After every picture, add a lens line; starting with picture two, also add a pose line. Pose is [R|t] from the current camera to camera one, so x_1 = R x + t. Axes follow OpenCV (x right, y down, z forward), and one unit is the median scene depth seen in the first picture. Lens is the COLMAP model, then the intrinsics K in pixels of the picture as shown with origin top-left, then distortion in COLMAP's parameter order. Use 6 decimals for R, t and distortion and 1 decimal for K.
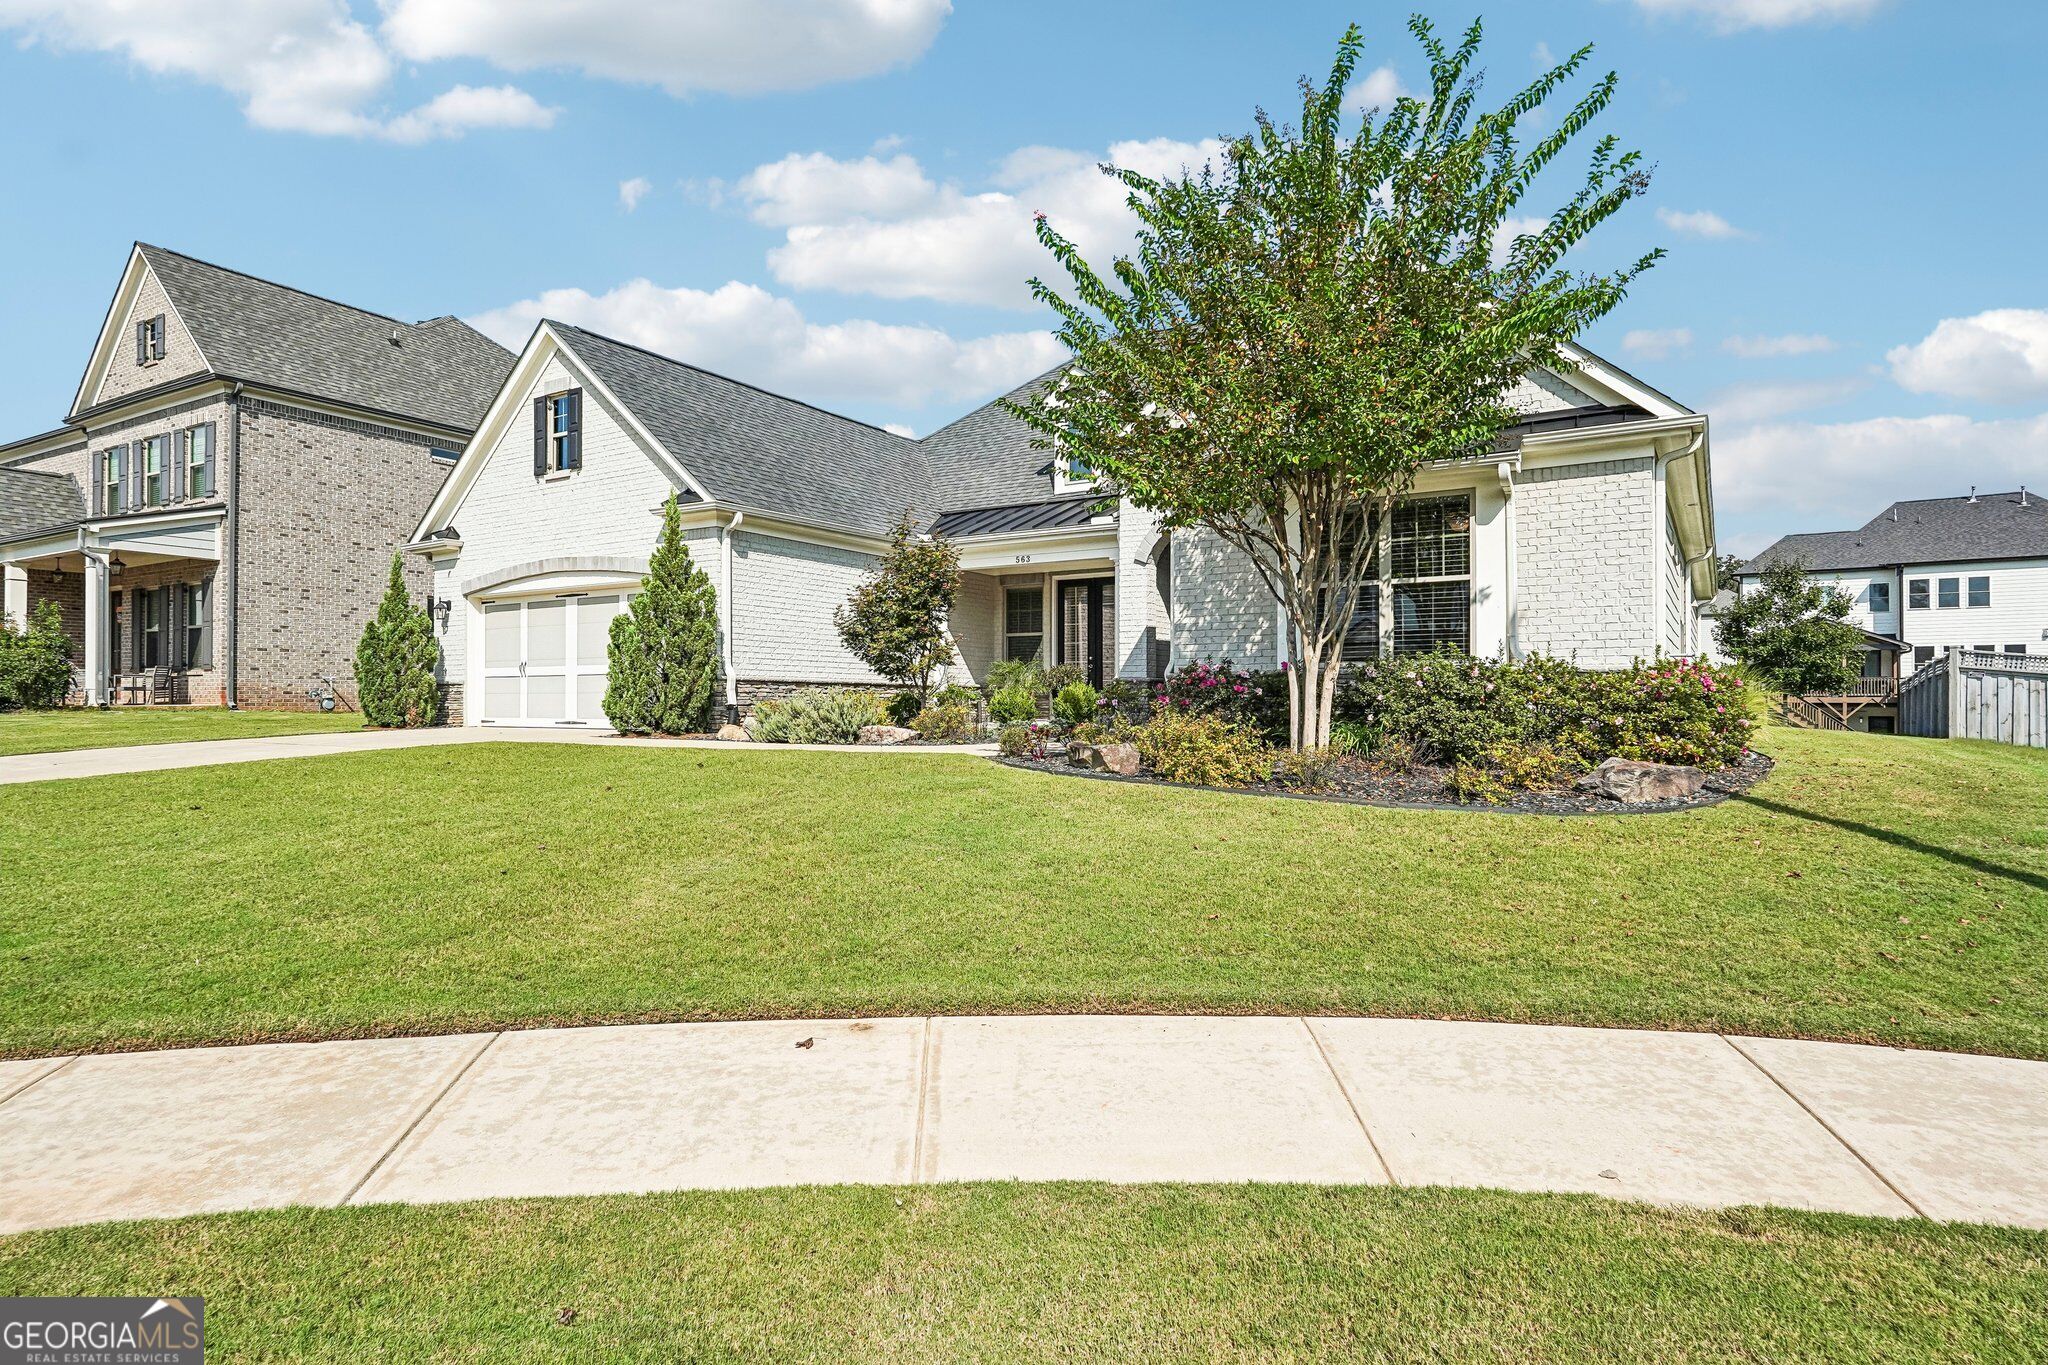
lens RADIAL K [[1107.6, 0, 1020.5], [0, 1107.6, 674.0], [0, 0, 1]] dist [-0.004972, -0.000262]
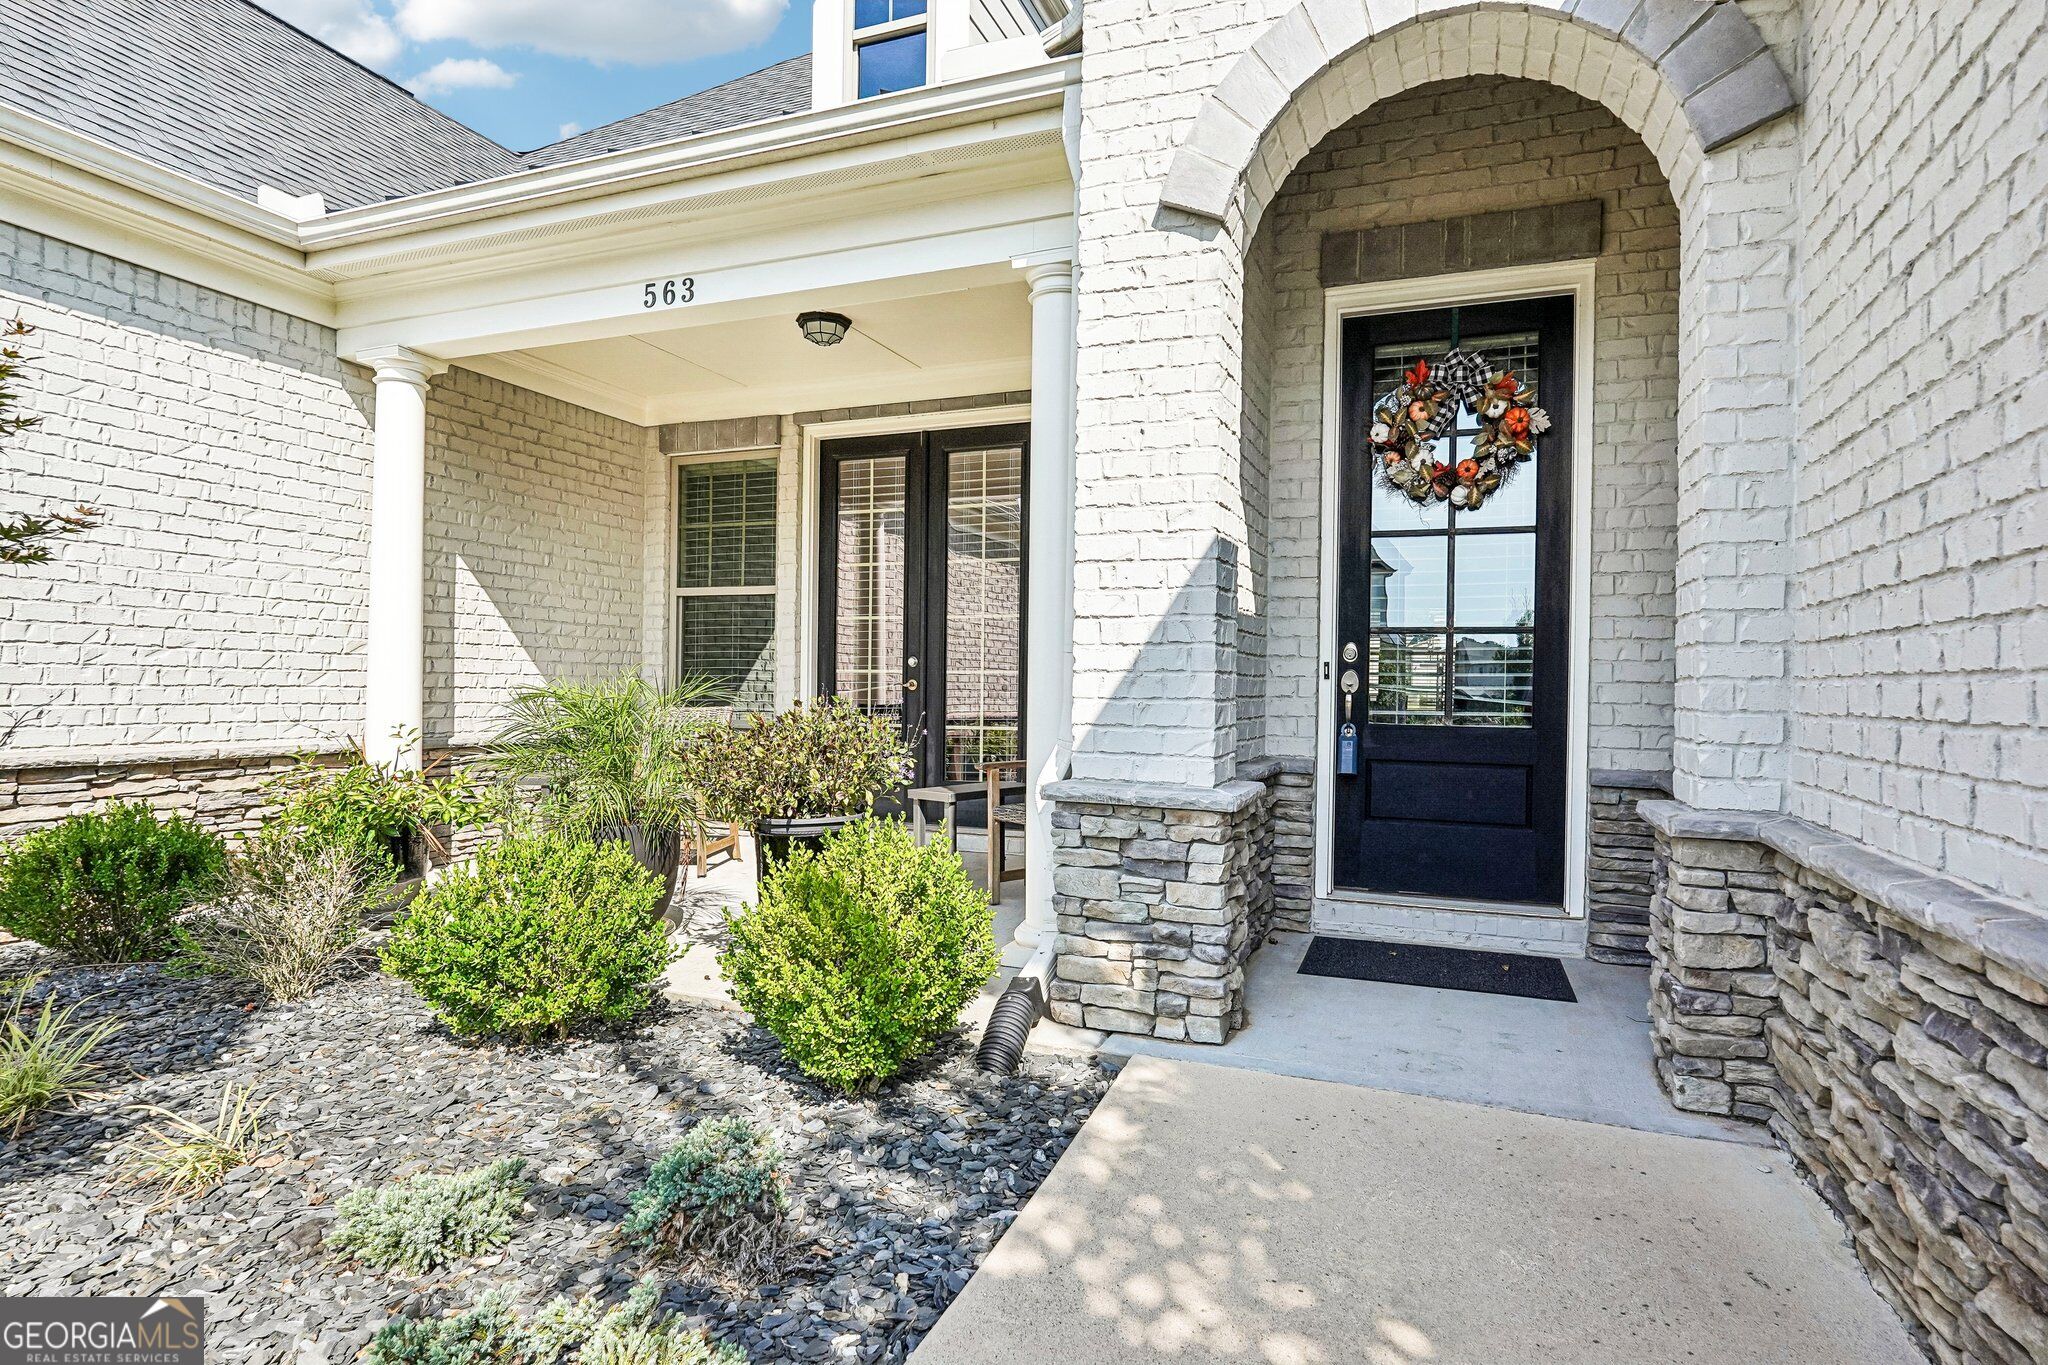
lens RADIAL K [[1107.6, 0, 1022.1], [0, 1107.6, 676.9], [0, 0, 1]] dist [-0.004972, -0.000262]
pose [[0.983609, 0.014870, 0.179703, 0.034595], [-0.017848, 0.999729, 0.014967, -0.015434], [-0.179432, -0.017929, 0.983607, 0.641251]]
